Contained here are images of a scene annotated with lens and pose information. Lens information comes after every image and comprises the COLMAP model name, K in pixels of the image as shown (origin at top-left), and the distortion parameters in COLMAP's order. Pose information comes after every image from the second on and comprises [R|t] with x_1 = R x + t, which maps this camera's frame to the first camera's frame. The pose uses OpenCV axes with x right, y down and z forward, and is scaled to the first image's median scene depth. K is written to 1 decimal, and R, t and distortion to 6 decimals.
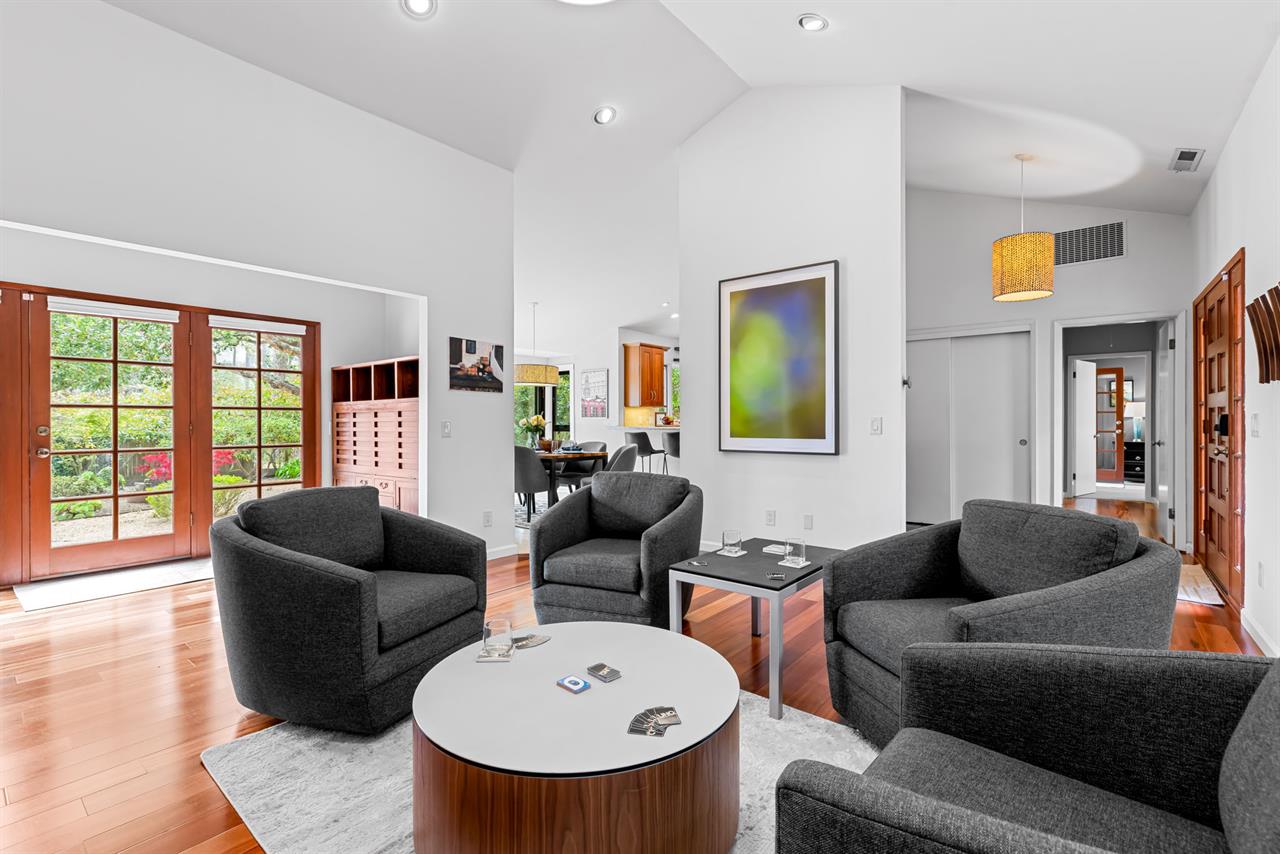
lens RADIAL K [[571.9, 0, 627.1], [0, 571.9, 431.3], [0, 0, 1]] dist [-0.000480, 0.000979]
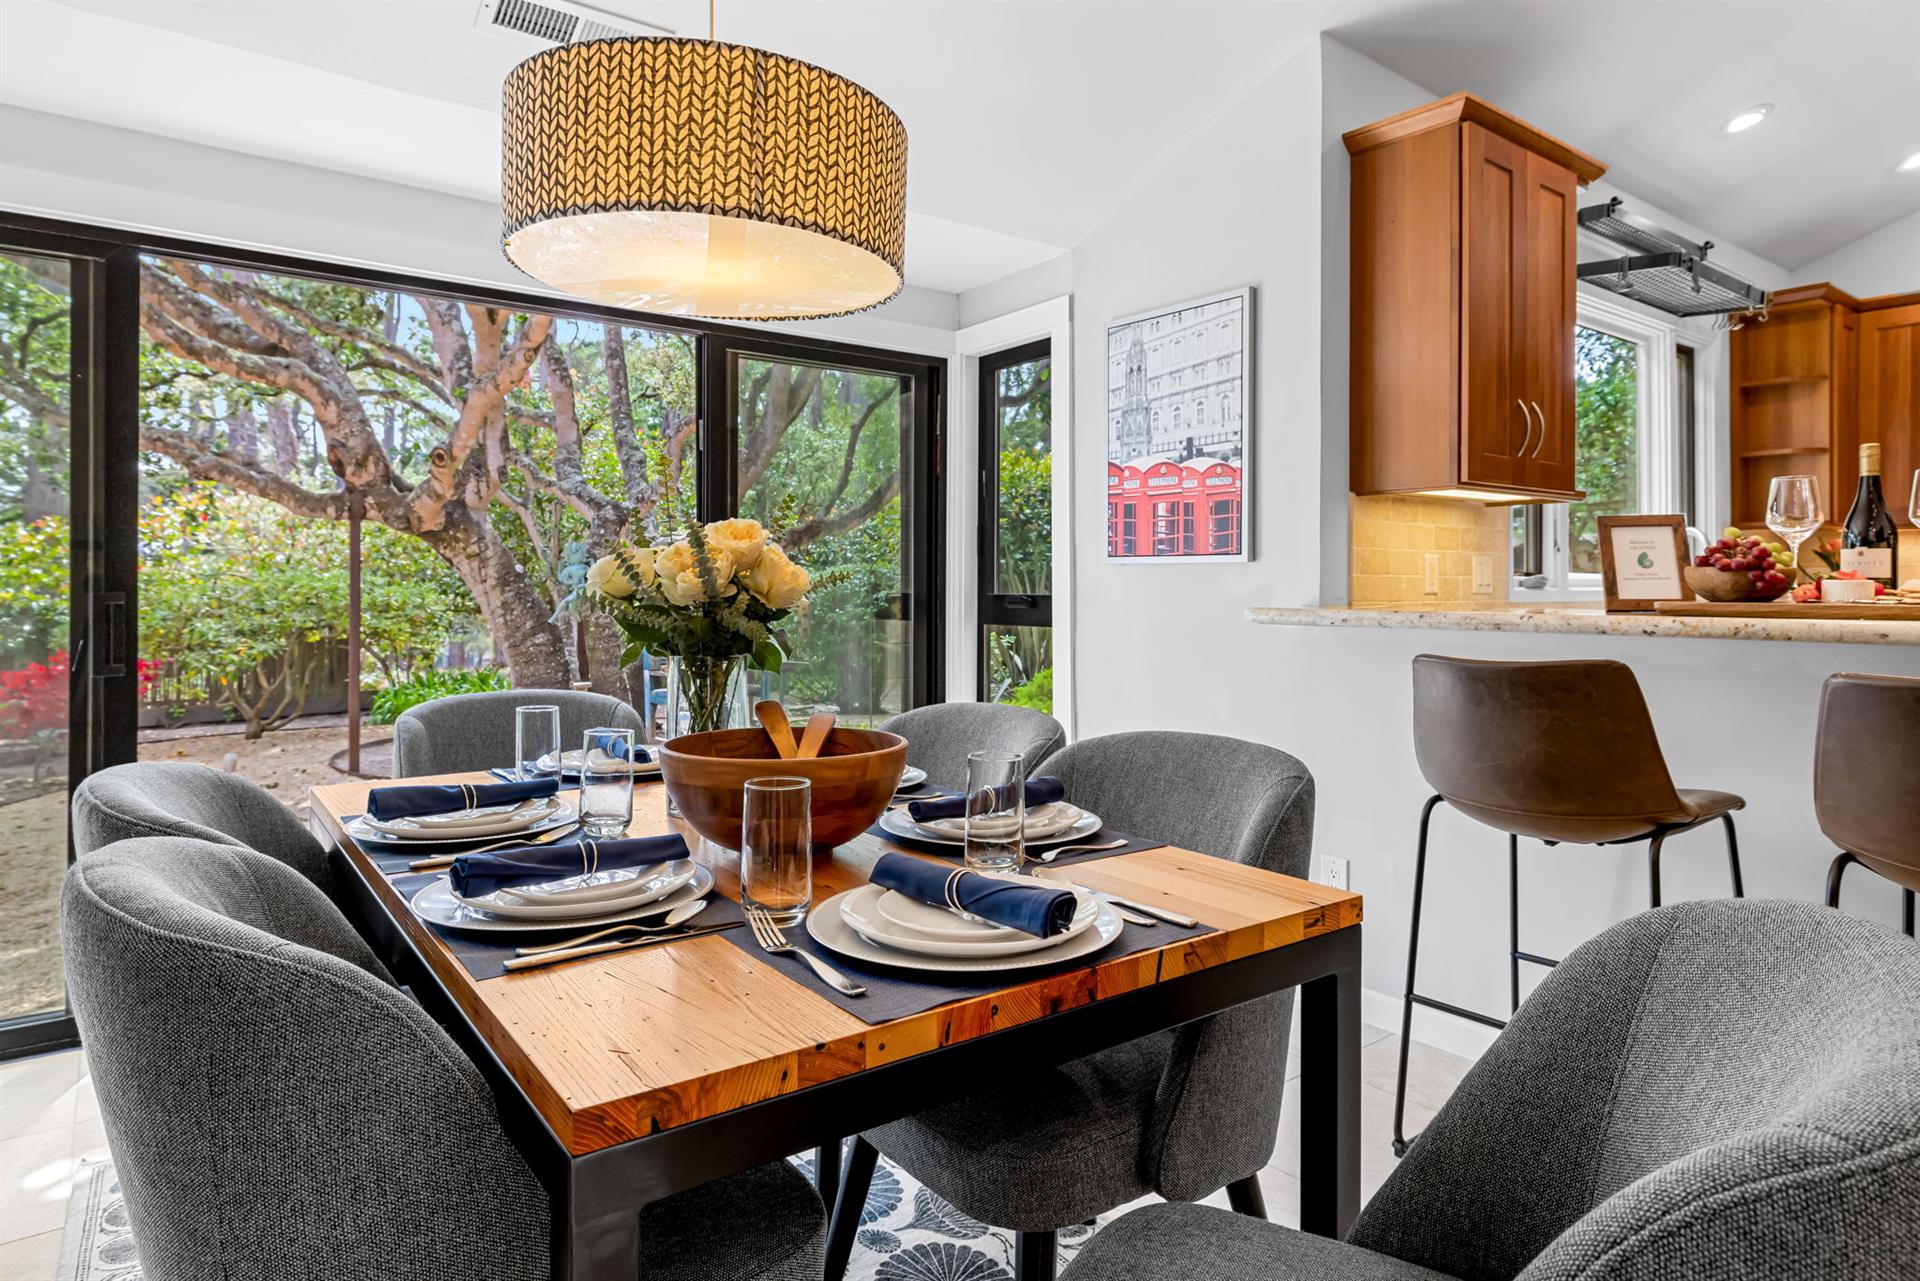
lens RADIAL K [[1122.7, 0, 956.7], [0, 1122.7, 594.8], [0, 0, 1]] dist [0.001722, 0.000728]
pose [[0.974491, 0.002845, -0.224408, -0.050842], [-0.004684, 0.999960, -0.007663, -0.009545], [0.224378, 0.008518, 0.974465, 0.714104]]
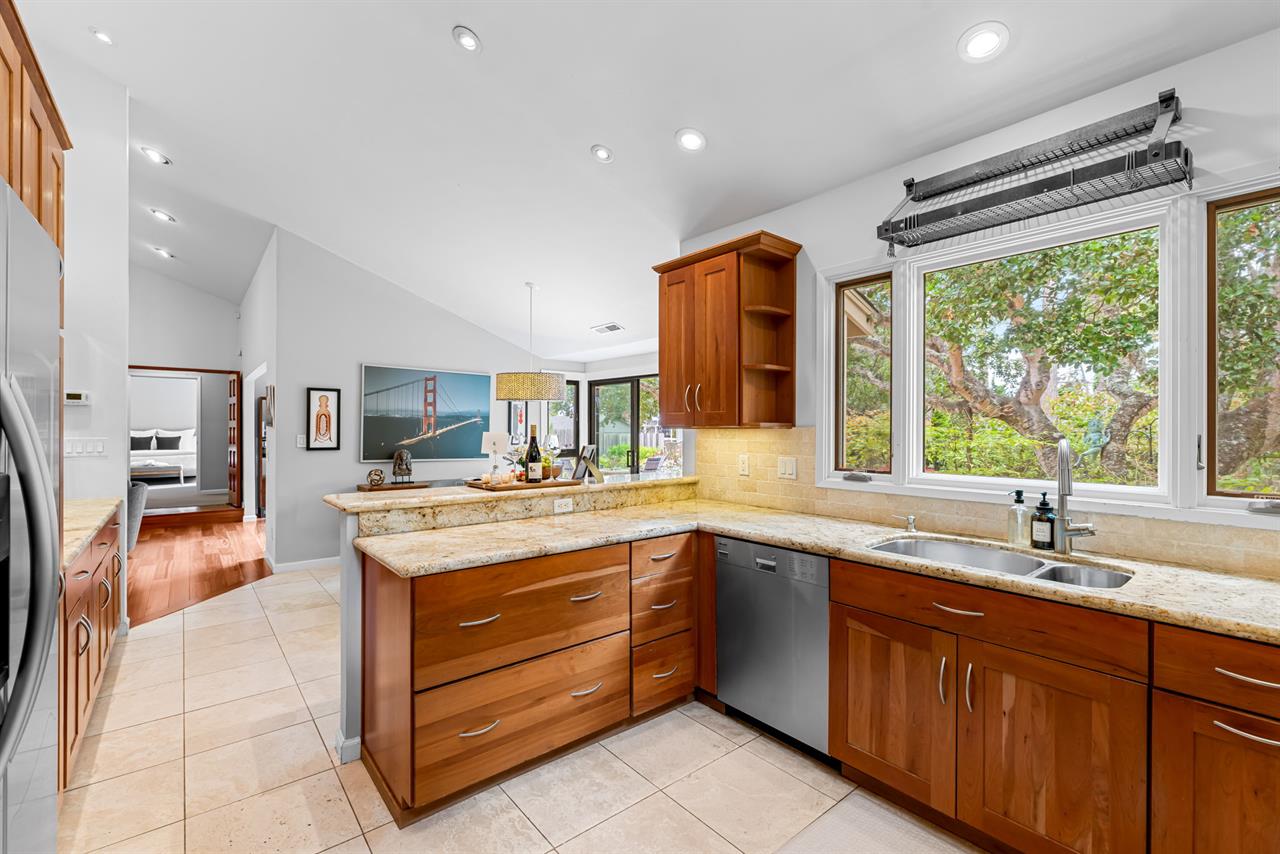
lens RADIAL K [[571.9, 0, 638.9], [0, 571.9, 426.9], [0, 0, 1]] dist [-0.000480, 0.000979]
pose [[-0.203965, 0.001927, -0.978976, 0.451121], [-0.016559, 0.999848, 0.005419, -0.049982], [0.978838, 0.017316, -0.203902, 1.165348]]
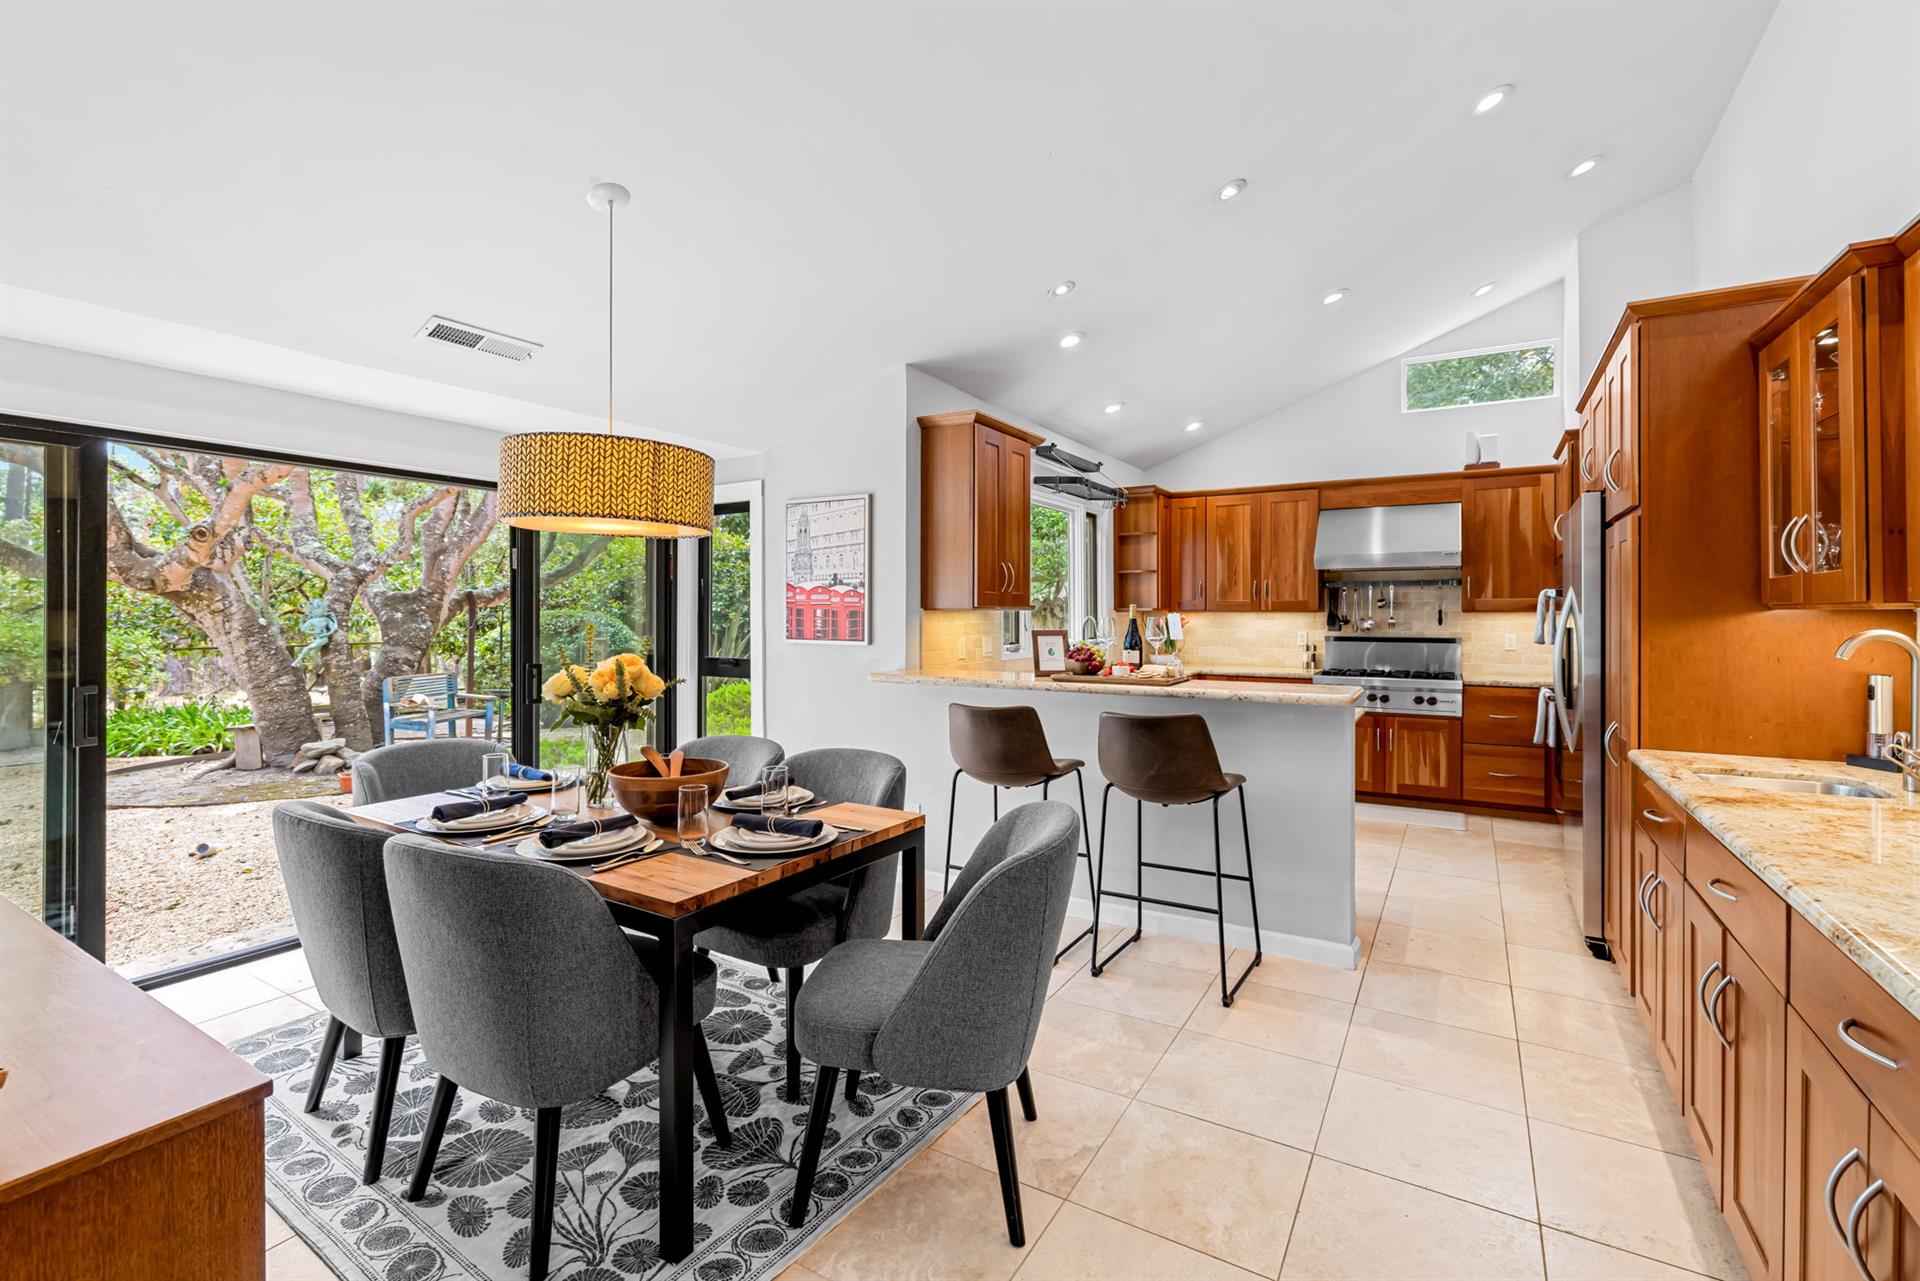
lens RADIAL K [[857.9, 0, 964.0], [0, 857.9, 615.6], [0, 0, 1]] dist [-0.000480, 0.000979]
pose [[0.987216, 0.002256, 0.159372, -0.066477], [-0.000402, 0.999932, -0.011663, -0.037363], [-0.159387, 0.011450, 0.987150, 0.569497]]
